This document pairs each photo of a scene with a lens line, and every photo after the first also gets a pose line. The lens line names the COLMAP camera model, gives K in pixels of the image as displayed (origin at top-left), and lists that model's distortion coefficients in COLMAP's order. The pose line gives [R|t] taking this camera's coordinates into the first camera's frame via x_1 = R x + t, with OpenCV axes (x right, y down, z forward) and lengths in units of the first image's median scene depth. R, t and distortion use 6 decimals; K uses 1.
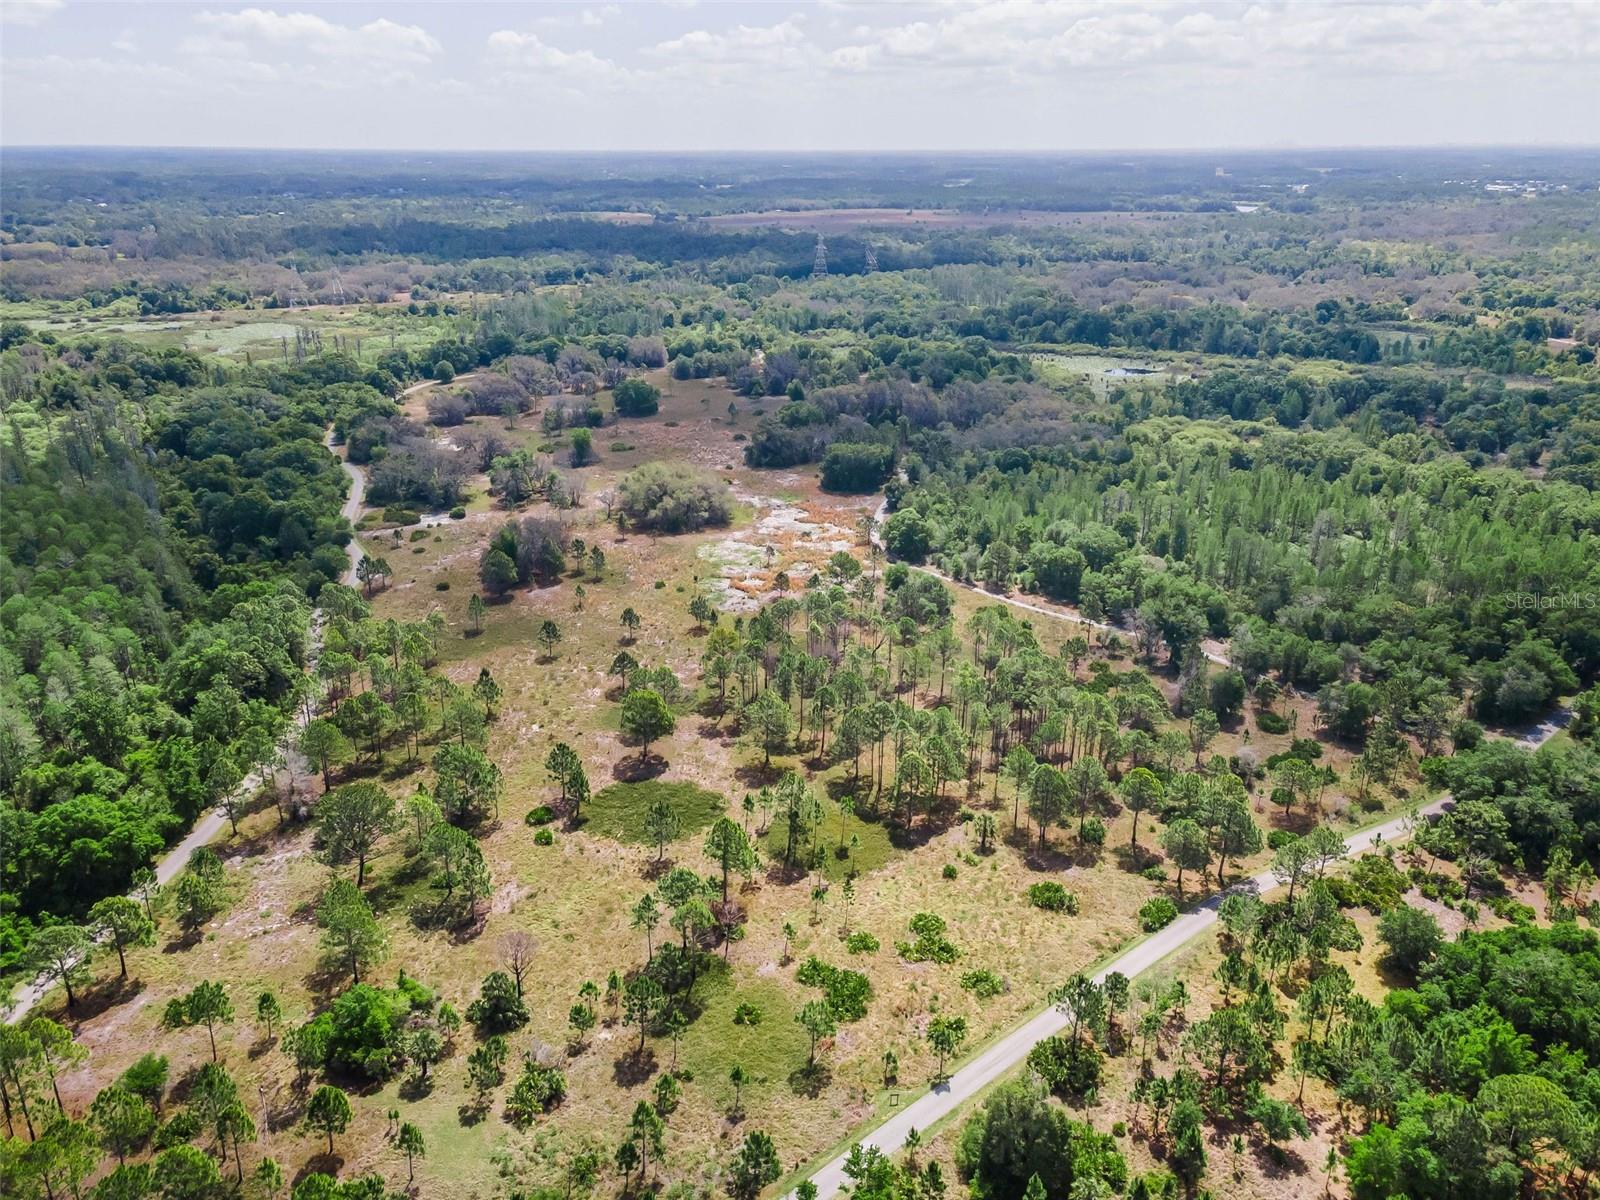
lens RADIAL K [[1189.2, 0, 800.0], [0, 1189.2, 600.0], [0, 0, 1]] dist [0.022031, 0.002005]
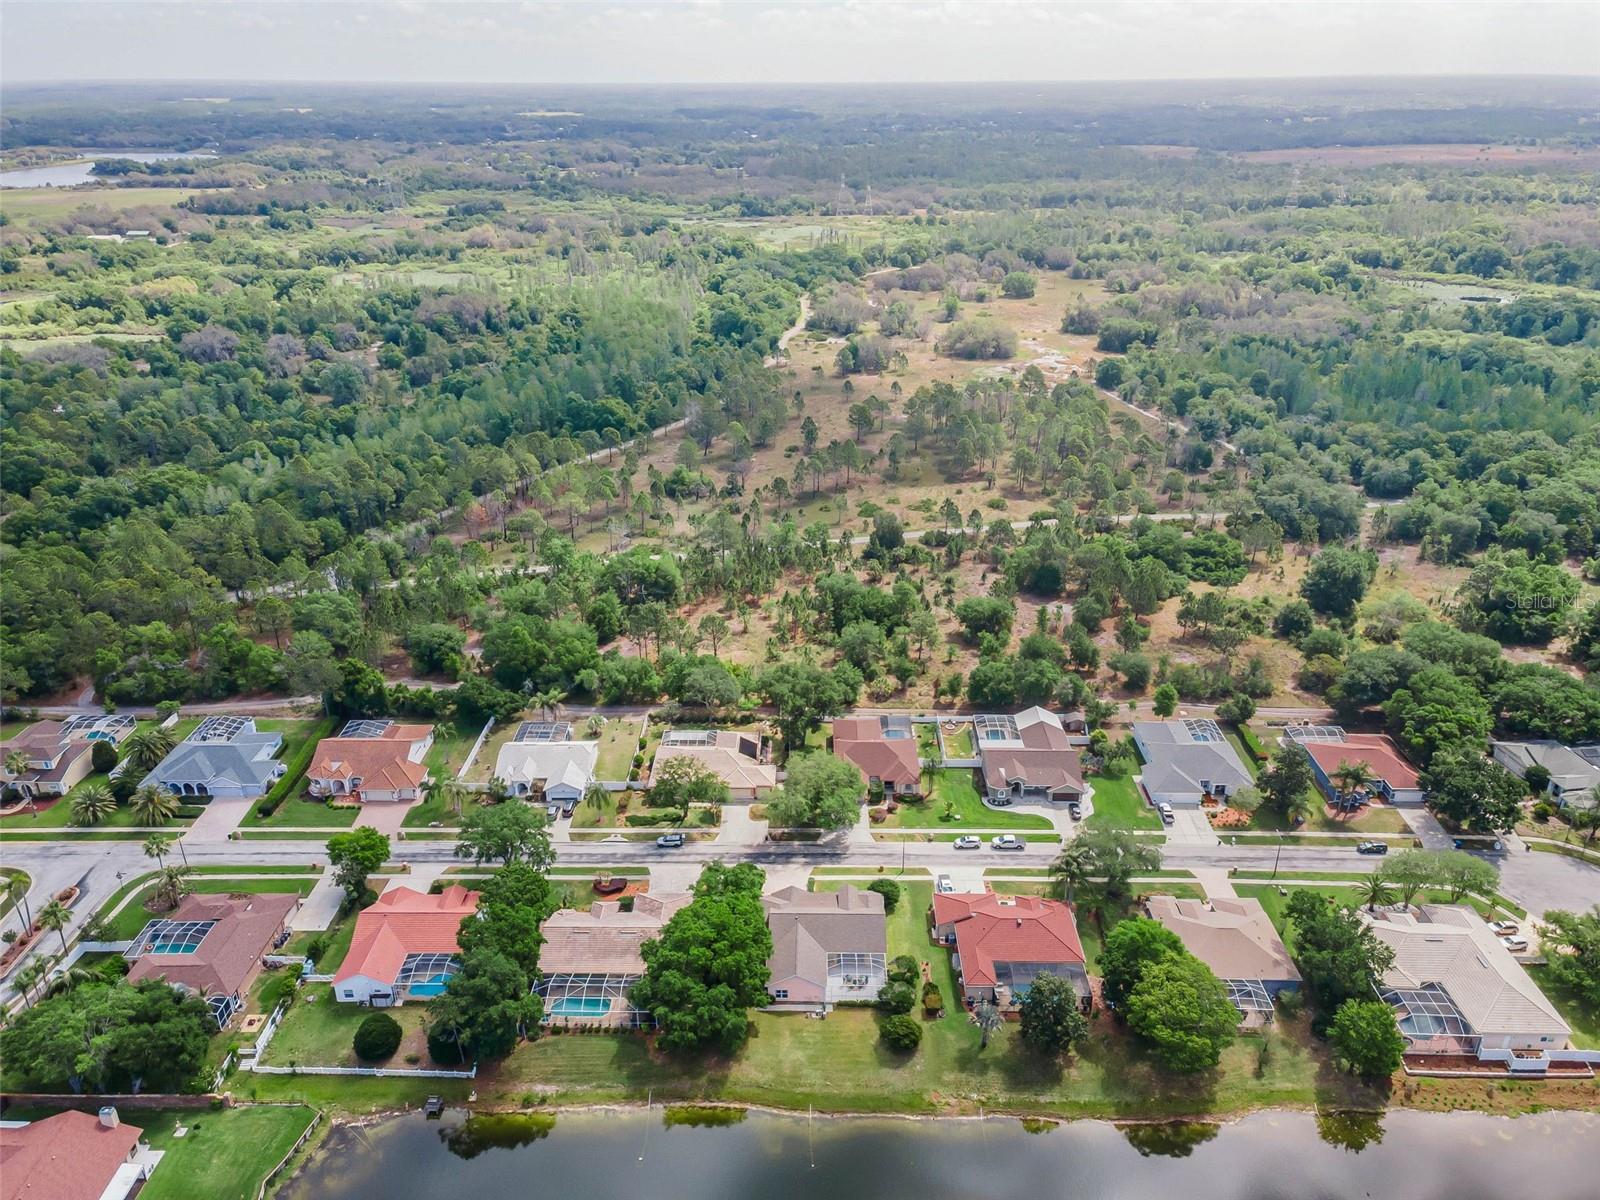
lens RADIAL K [[1189.2, 0, 800.0], [0, 1189.2, 600.0], [0, 0, 1]] dist [0.022031, 0.002005]
pose [[0.883460, 0.183176, -0.431214, 0.399255], [-0.161489, 0.983055, 0.086741, 0.143295], [0.439796, -0.006996, 0.898071, -0.455539]]
